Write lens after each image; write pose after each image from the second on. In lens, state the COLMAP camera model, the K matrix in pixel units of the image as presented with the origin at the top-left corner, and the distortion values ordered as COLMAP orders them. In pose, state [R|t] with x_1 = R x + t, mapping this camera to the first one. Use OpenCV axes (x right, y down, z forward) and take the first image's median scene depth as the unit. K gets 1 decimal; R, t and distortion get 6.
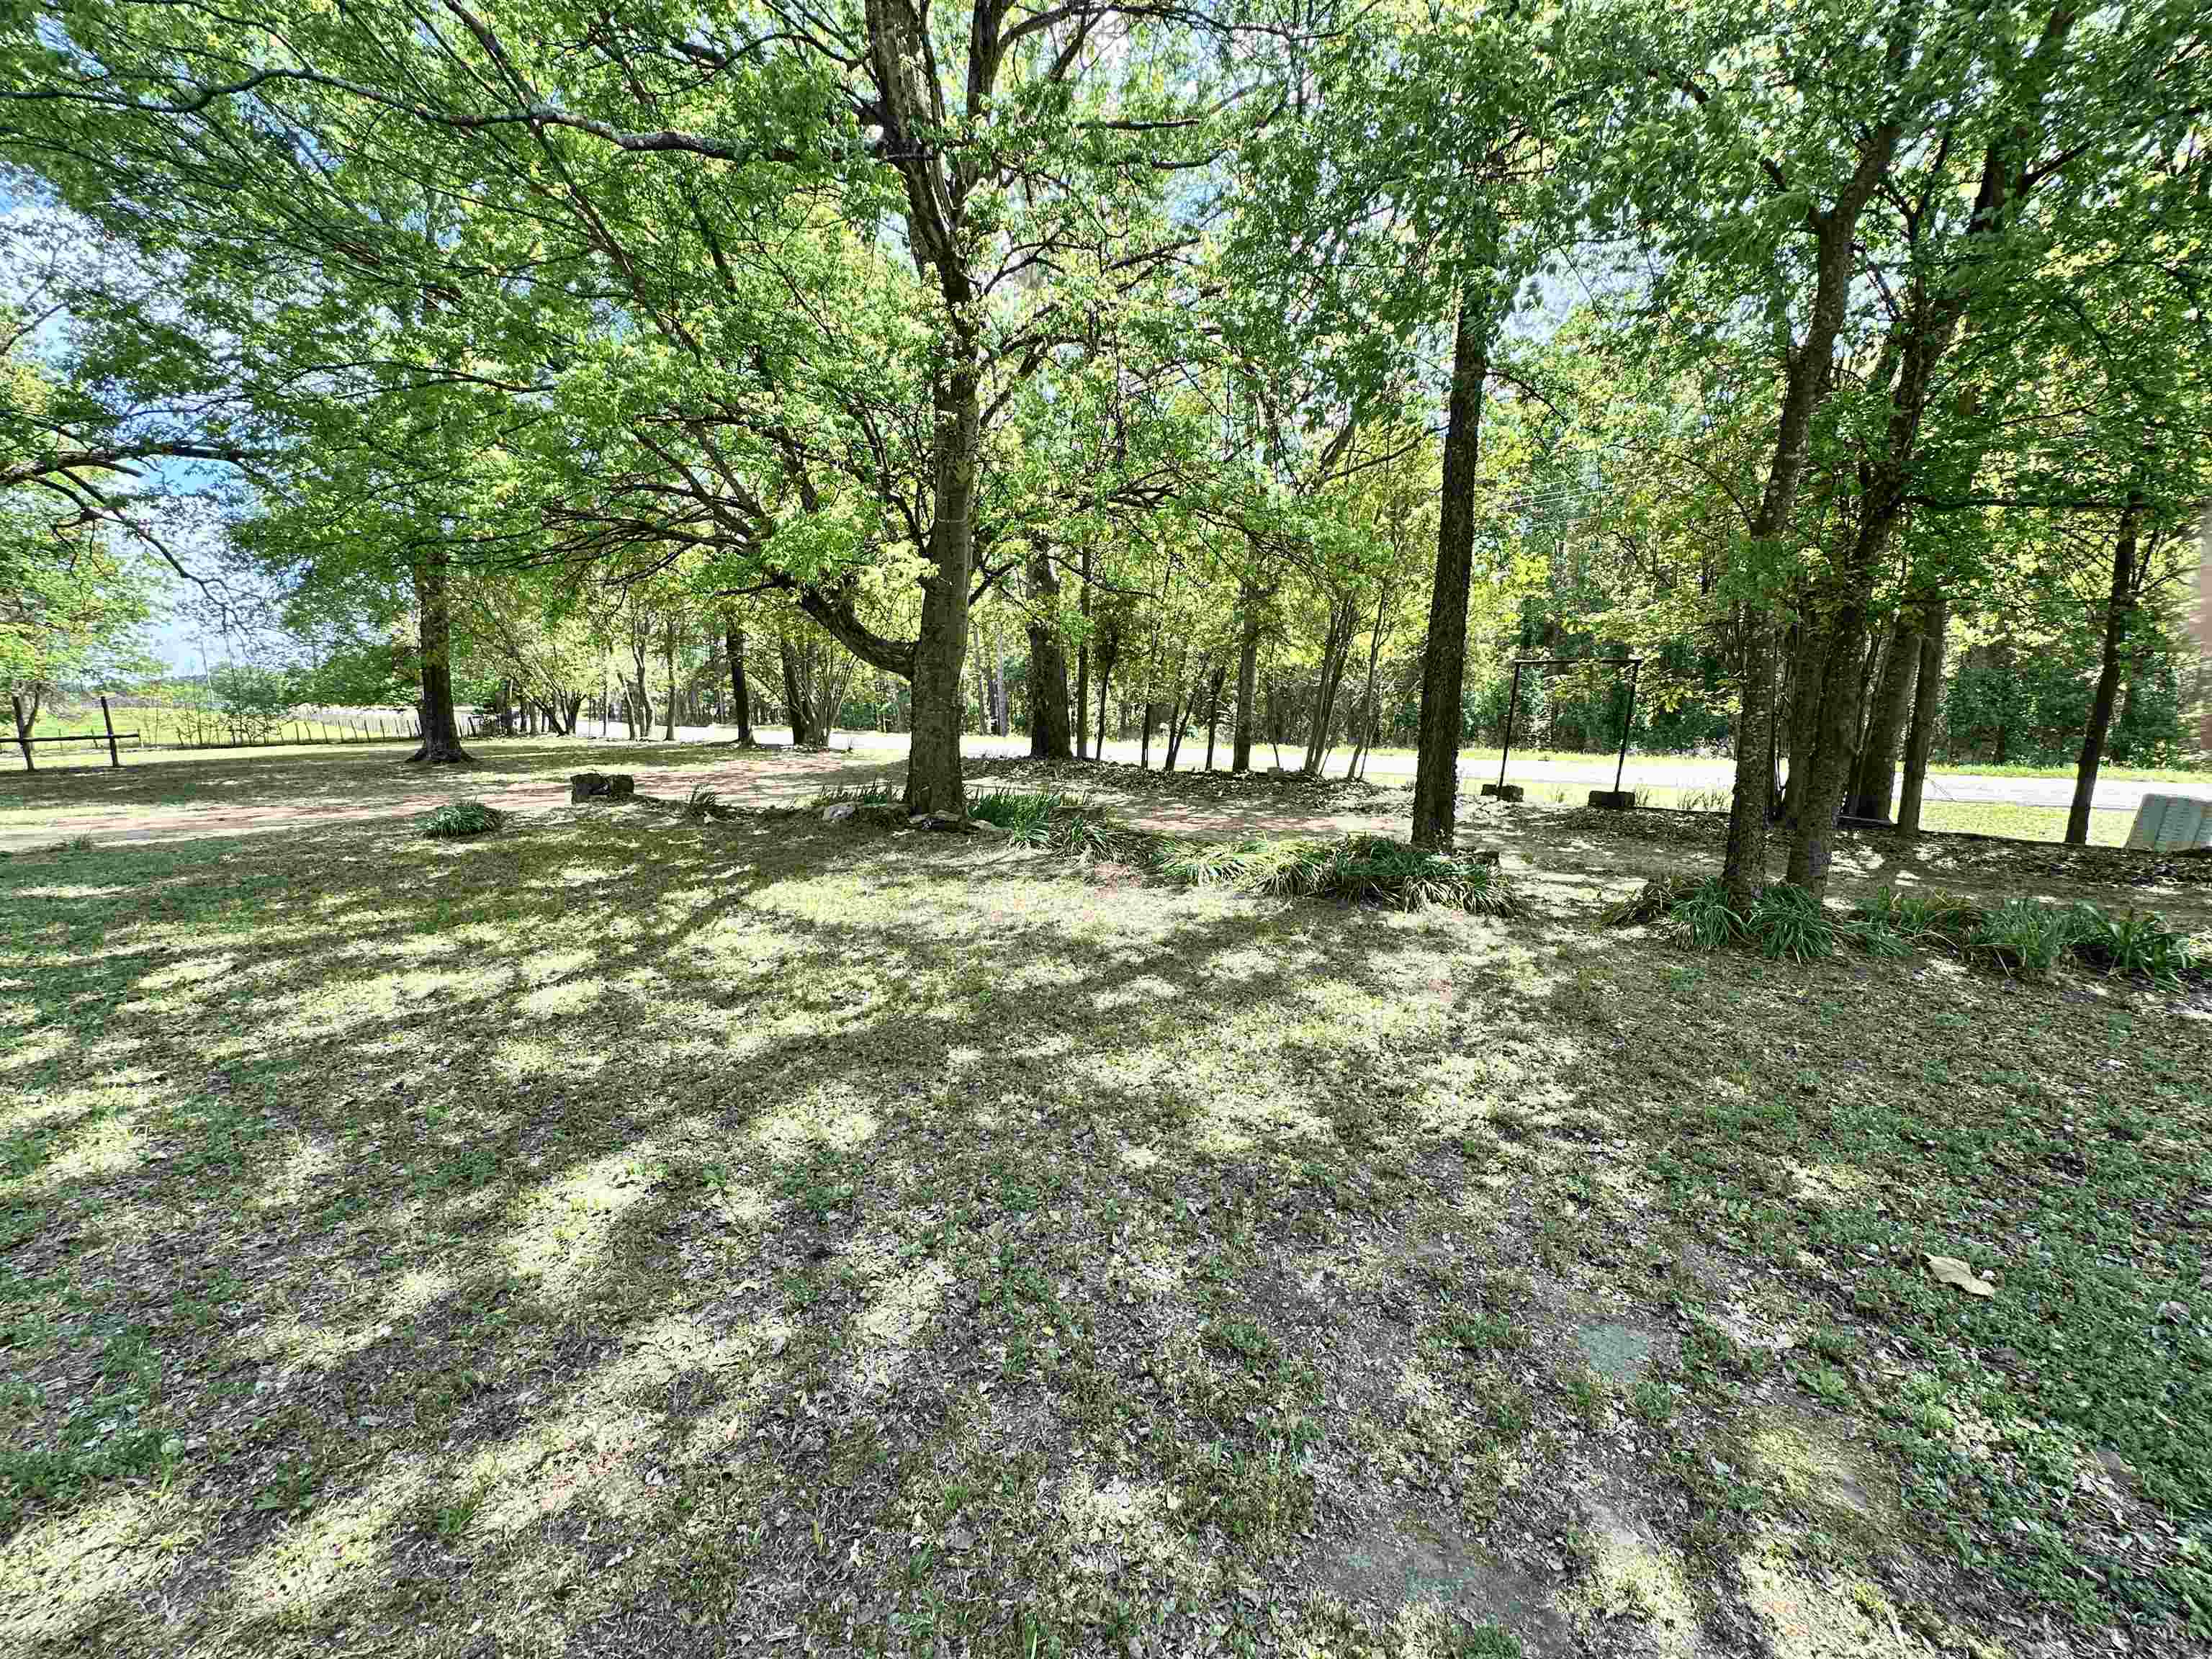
lens RADIAL K [[889.1, 0, 1106.2], [0, 889.1, 826.9], [0, 0, 1]] dist [-0.003830, 0.000900]
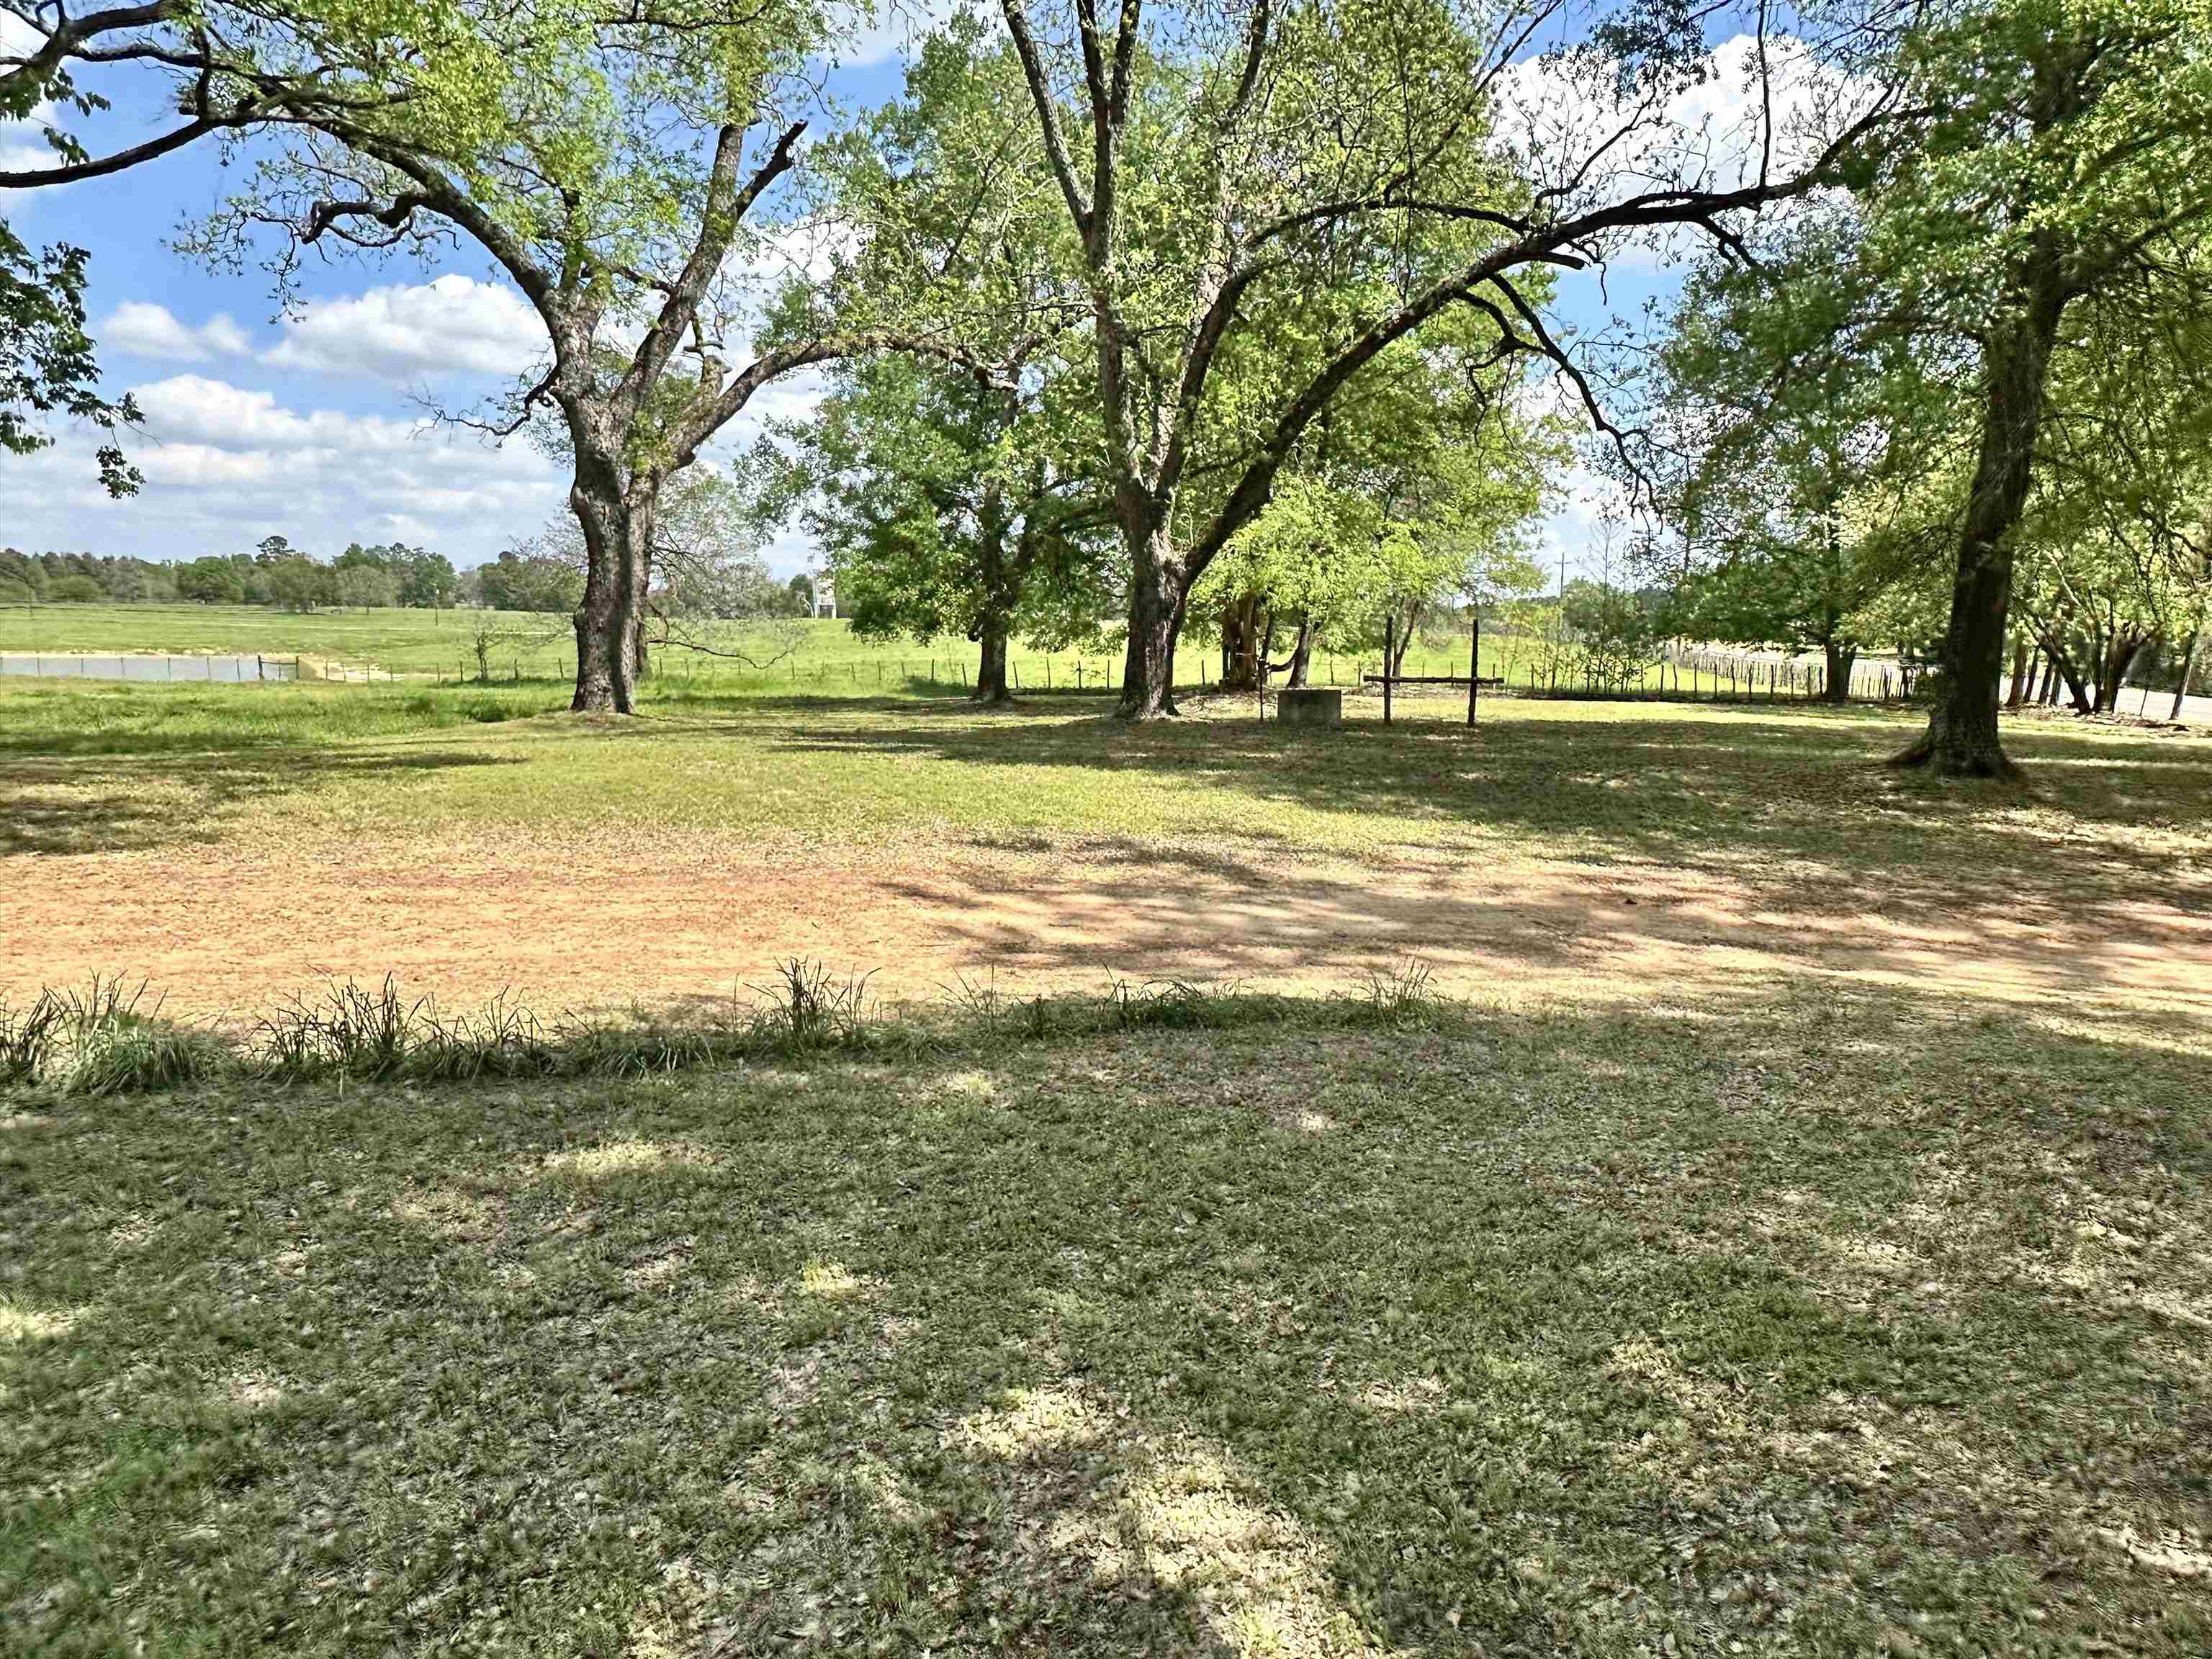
lens RADIAL K [[1481.4, 0, 1102.3], [0, 1481.4, 822.7], [0, 0, 1]] dist [-0.007492, -0.003061]
pose [[0.470126, 0.136274, -0.872016, -0.201096], [-0.153871, 0.985533, 0.071058, -0.023655], [0.869083, 0.100772, 0.484293, 0.171510]]
